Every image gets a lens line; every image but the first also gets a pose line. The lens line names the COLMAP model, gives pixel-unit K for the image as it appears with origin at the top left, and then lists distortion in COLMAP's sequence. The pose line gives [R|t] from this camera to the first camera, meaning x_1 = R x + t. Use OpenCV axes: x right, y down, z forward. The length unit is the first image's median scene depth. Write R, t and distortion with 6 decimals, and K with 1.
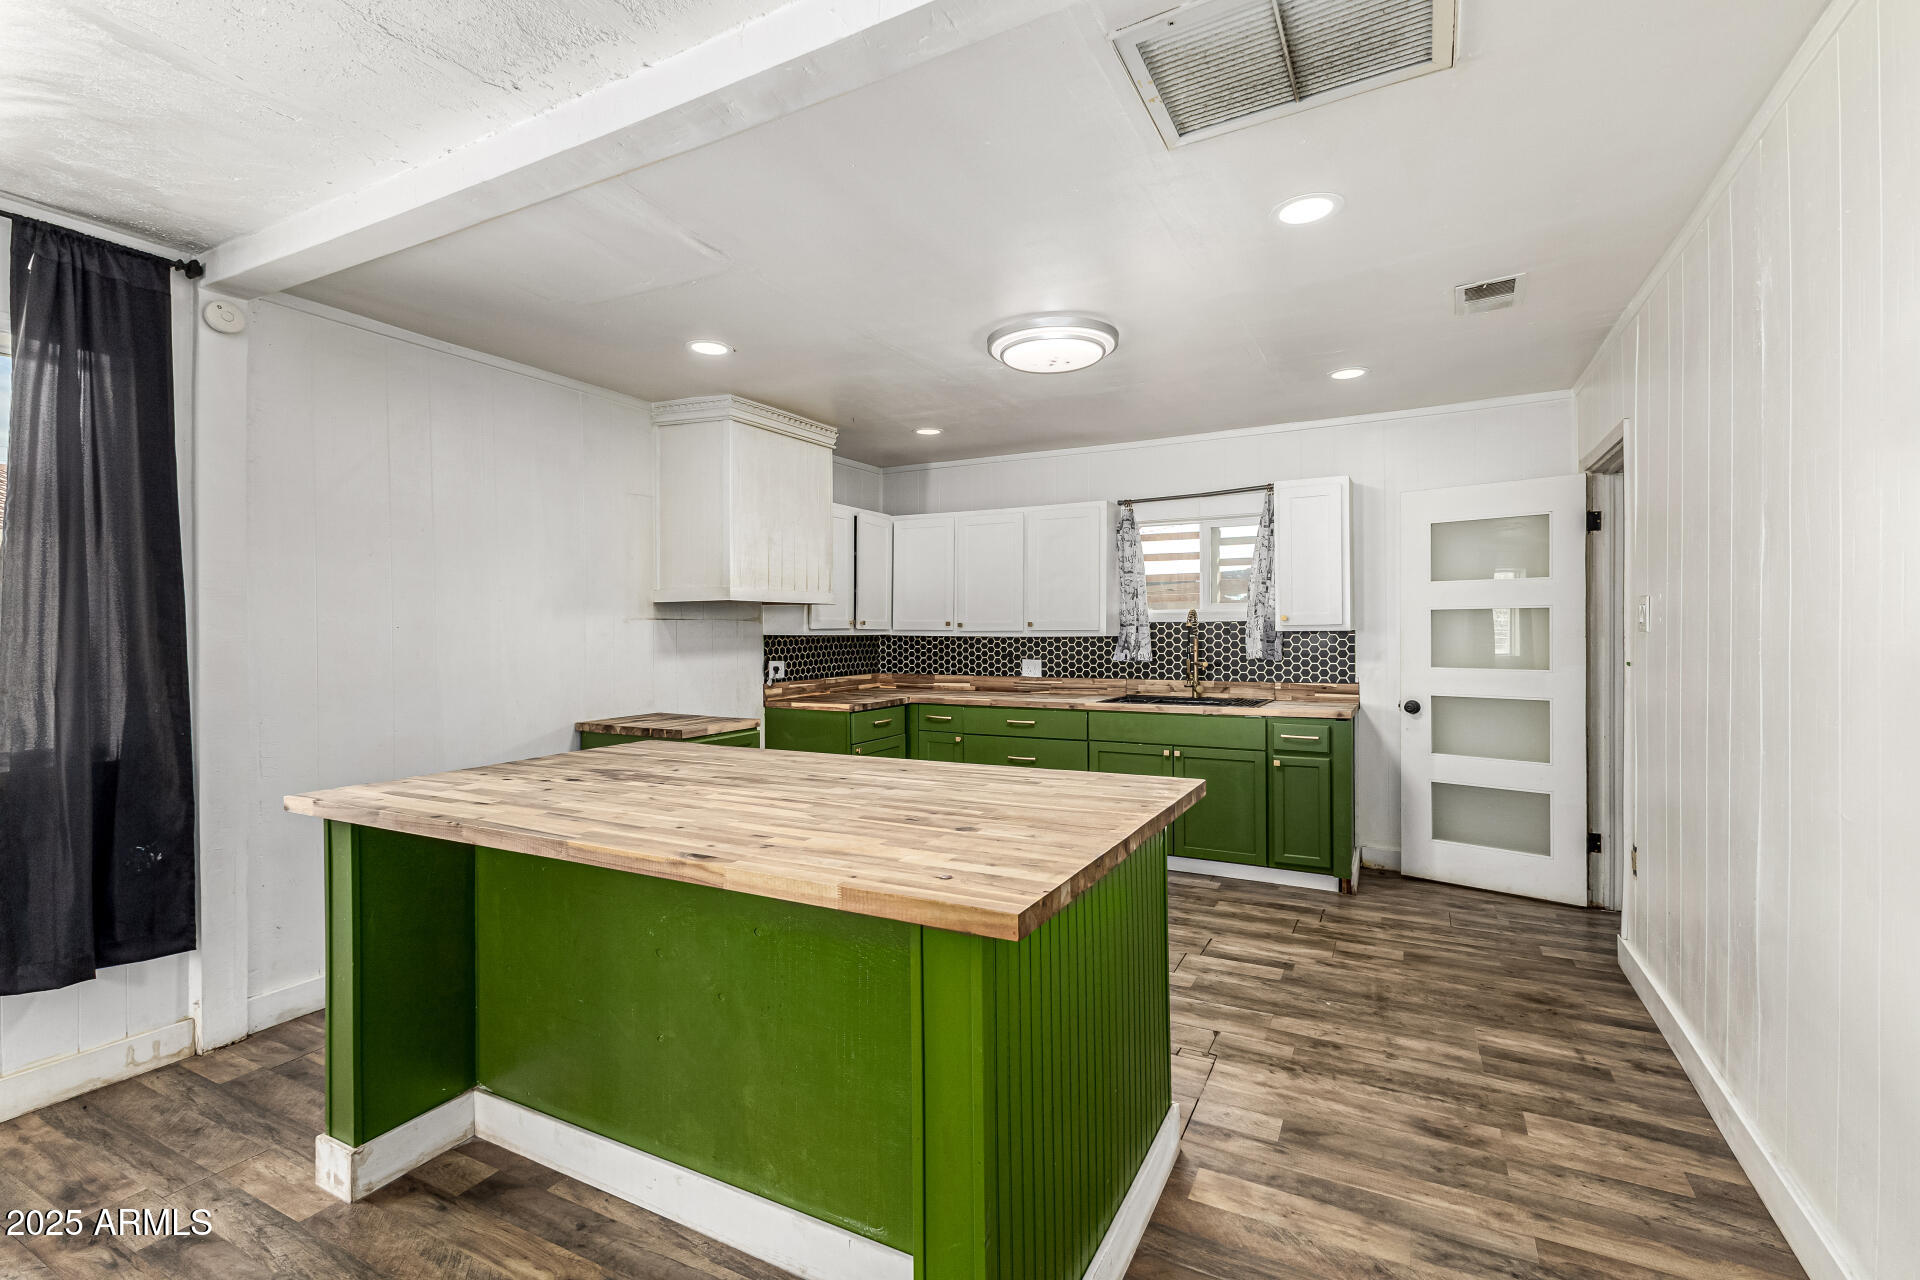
lens RADIAL K [[822.1, 0, 918.9], [0, 822.1, 637.8], [0, 0, 1]] dist [0.008749, -0.000987]
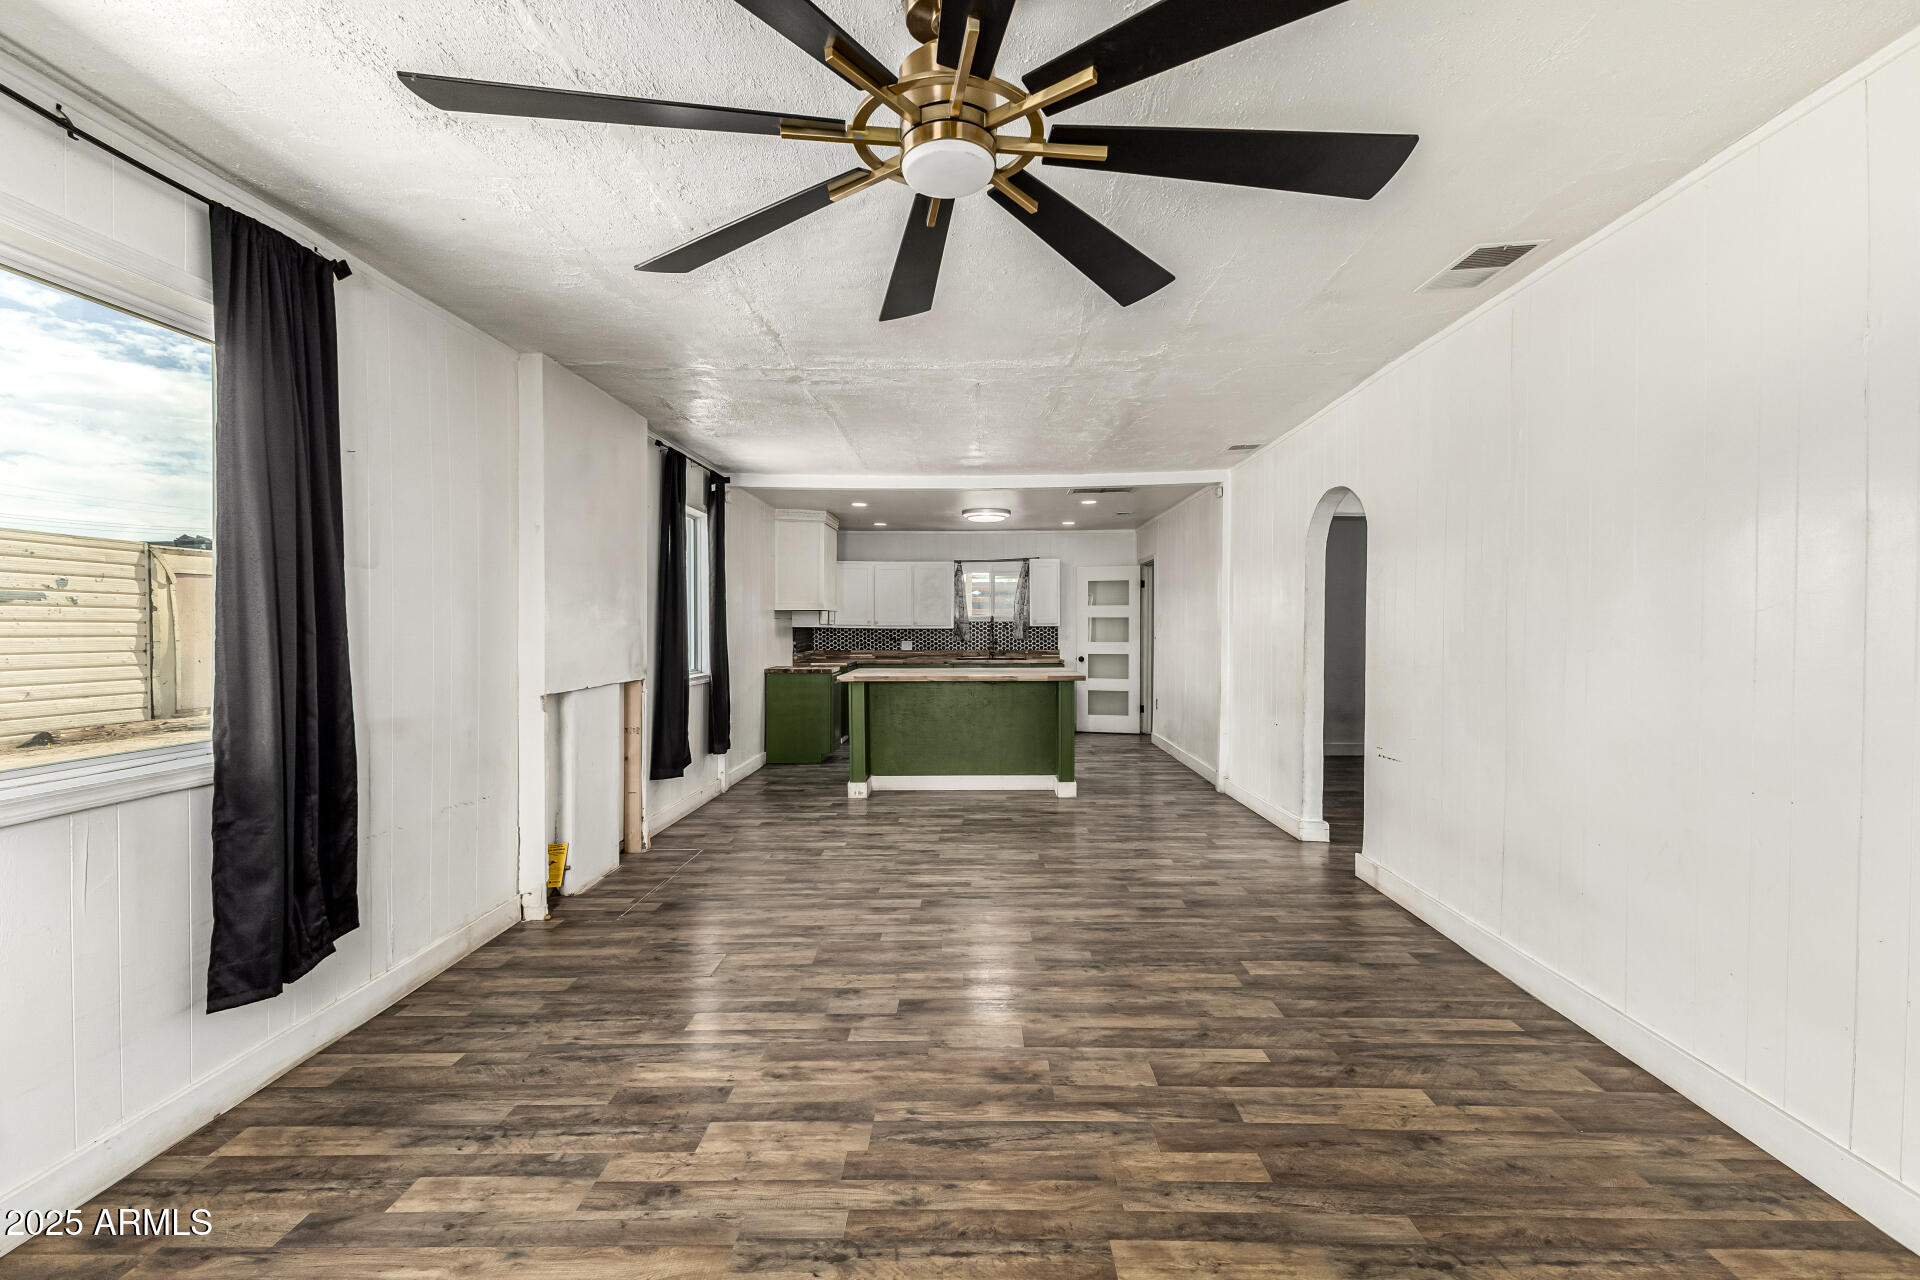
lens RADIAL K [[822.1, 0, 955.1], [0, 822.1, 634.1], [0, 0, 1]] dist [0.008749, -0.000987]
pose [[0.880441, -0.000589, 0.474155, -0.810018], [-0.001412, 0.999992, 0.003863, 0.004943], [-0.474153, -0.004070, 0.880433, -0.869545]]
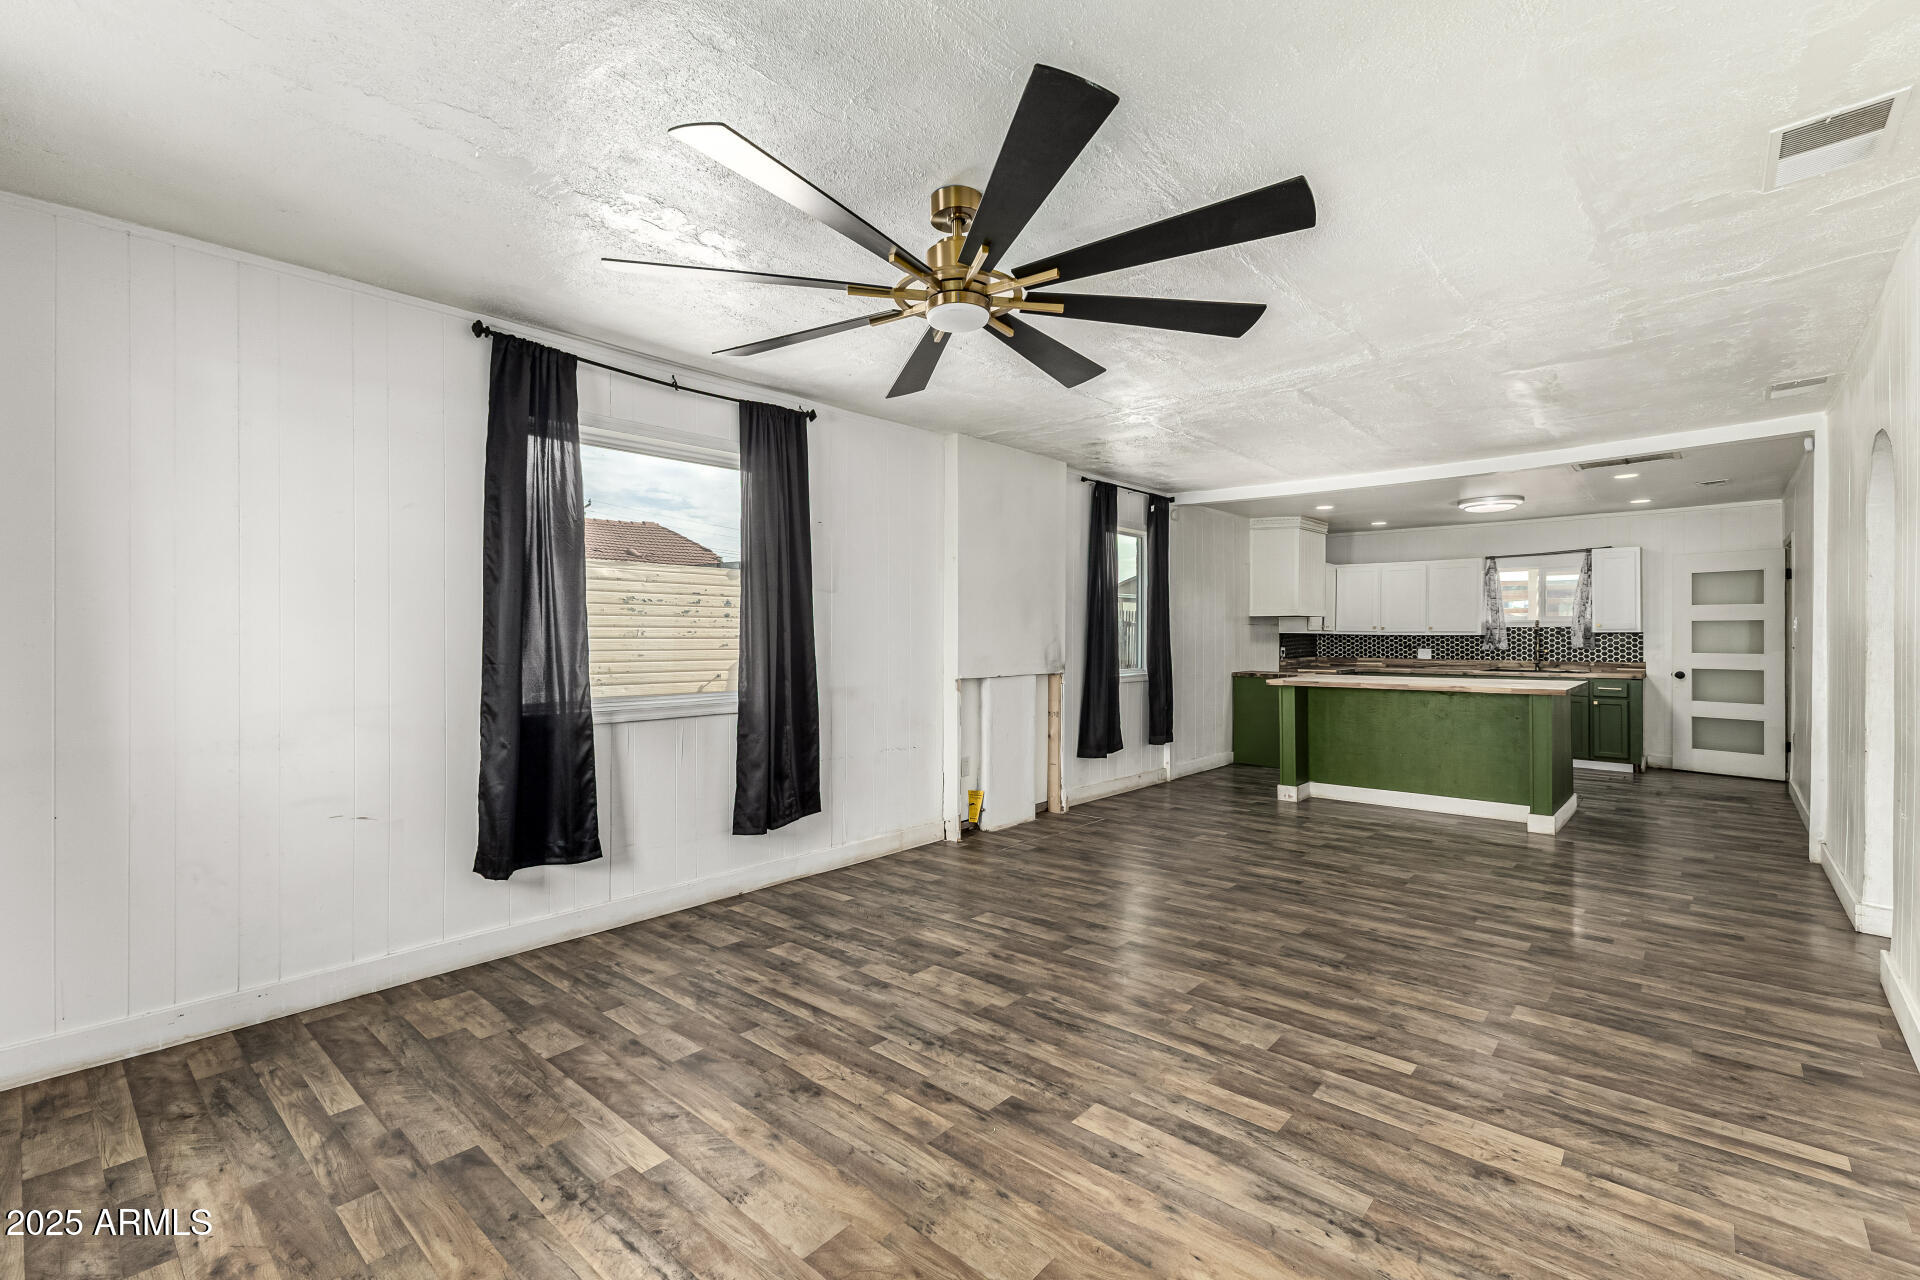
lens RADIAL K [[822.1, 0, 965.1], [0, 822.1, 635.6], [0, 0, 1]] dist [0.008749, -0.000987]
pose [[0.980097, 0.005624, -0.198439, -0.559307], [-0.006160, 0.999979, -0.002086, 0.011363], [0.198423, 0.003267, 0.980111, -1.053555]]
